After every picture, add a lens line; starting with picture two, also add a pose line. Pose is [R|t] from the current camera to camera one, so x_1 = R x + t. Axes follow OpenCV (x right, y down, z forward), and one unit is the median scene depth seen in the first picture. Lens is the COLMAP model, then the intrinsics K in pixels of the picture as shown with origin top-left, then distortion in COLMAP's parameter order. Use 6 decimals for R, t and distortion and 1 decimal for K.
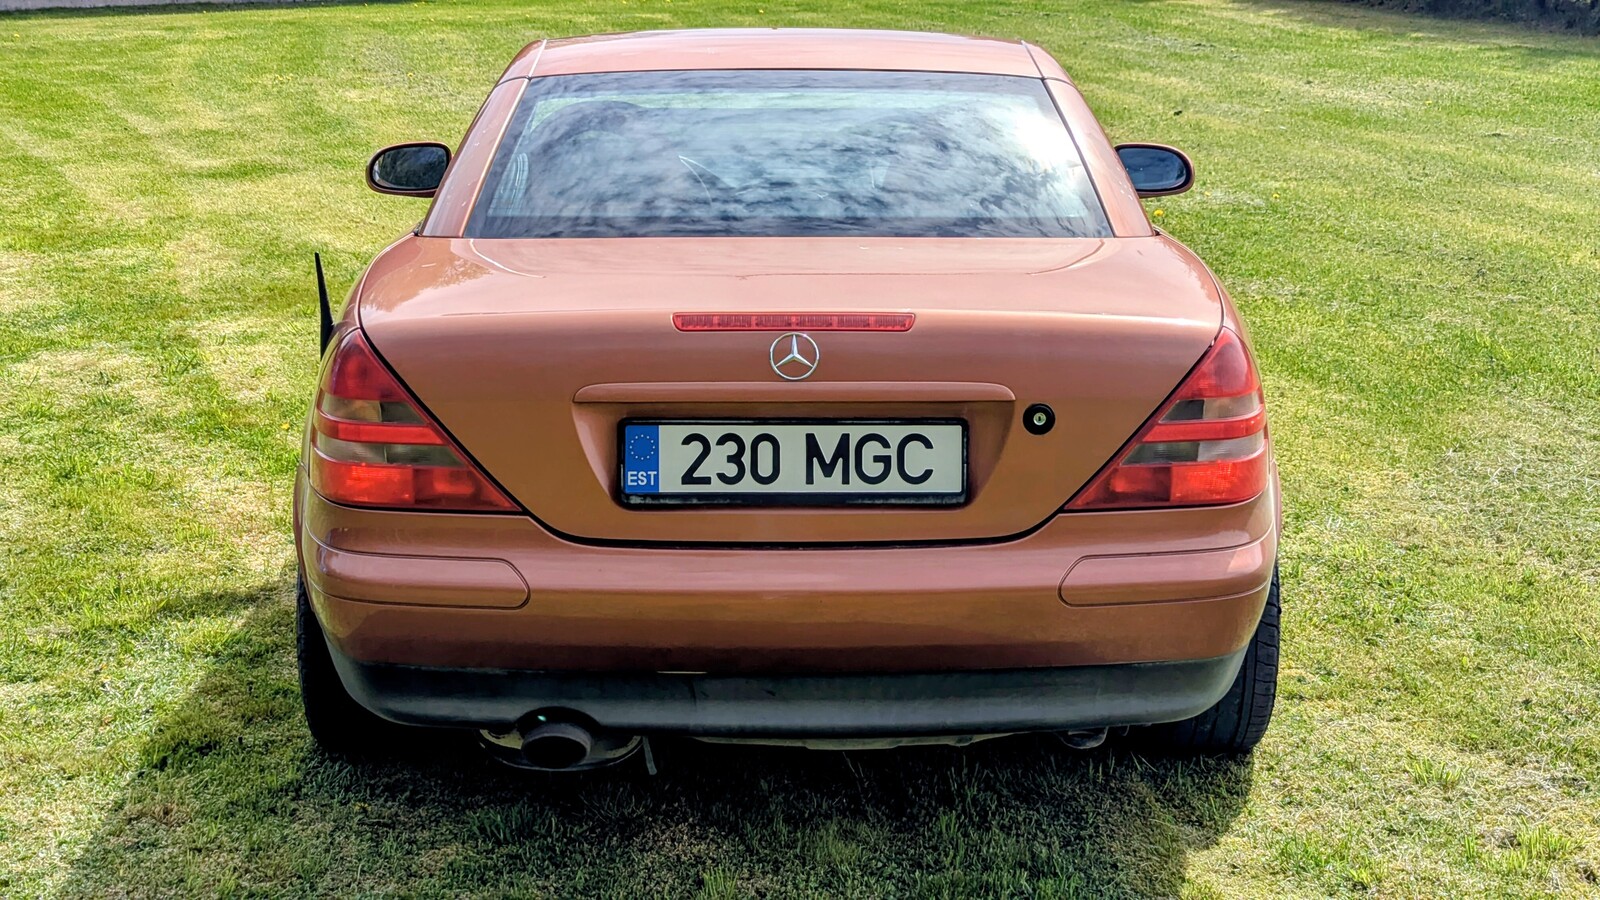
lens RADIAL K [[2180.0, 0, 800.0], [0, 2180.0, 450.0], [0, 0, 1]] dist [0.129815, -0.374001]
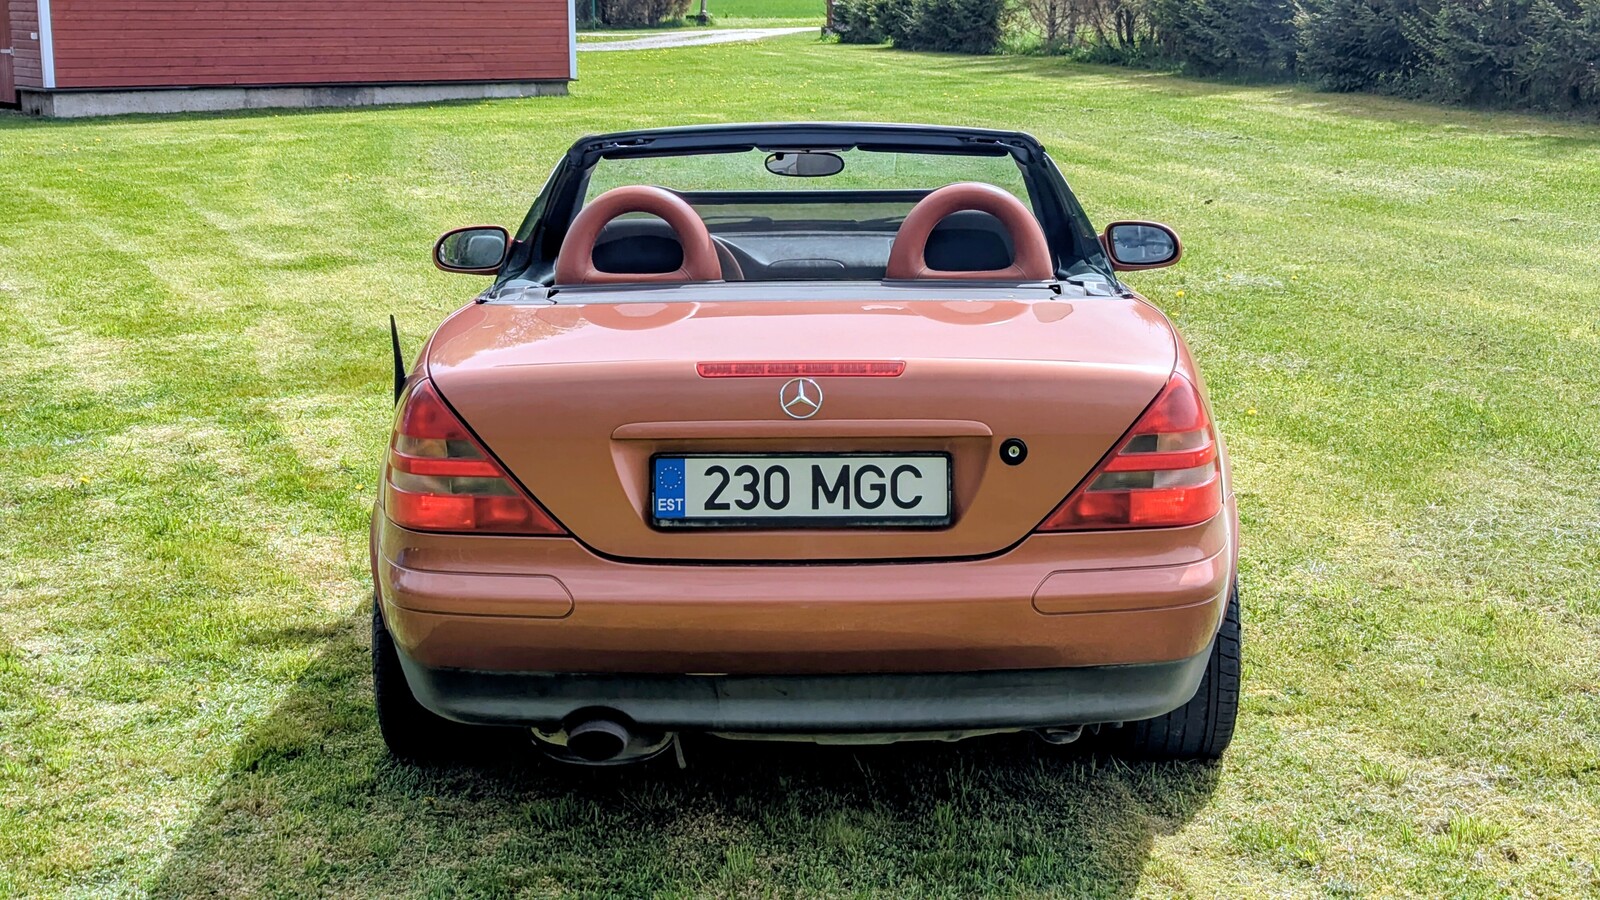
lens RADIAL K [[2198.7, 0, 831.1], [0, 2198.7, 444.5], [0, 0, 1]] dist [0.156461, -0.524078]
pose [[0.999849, -0.007650, -0.015620, 0.027327], [0.006897, 0.998839, -0.047682, 0.032501], [0.015967, 0.047567, 0.998740, -0.146869]]
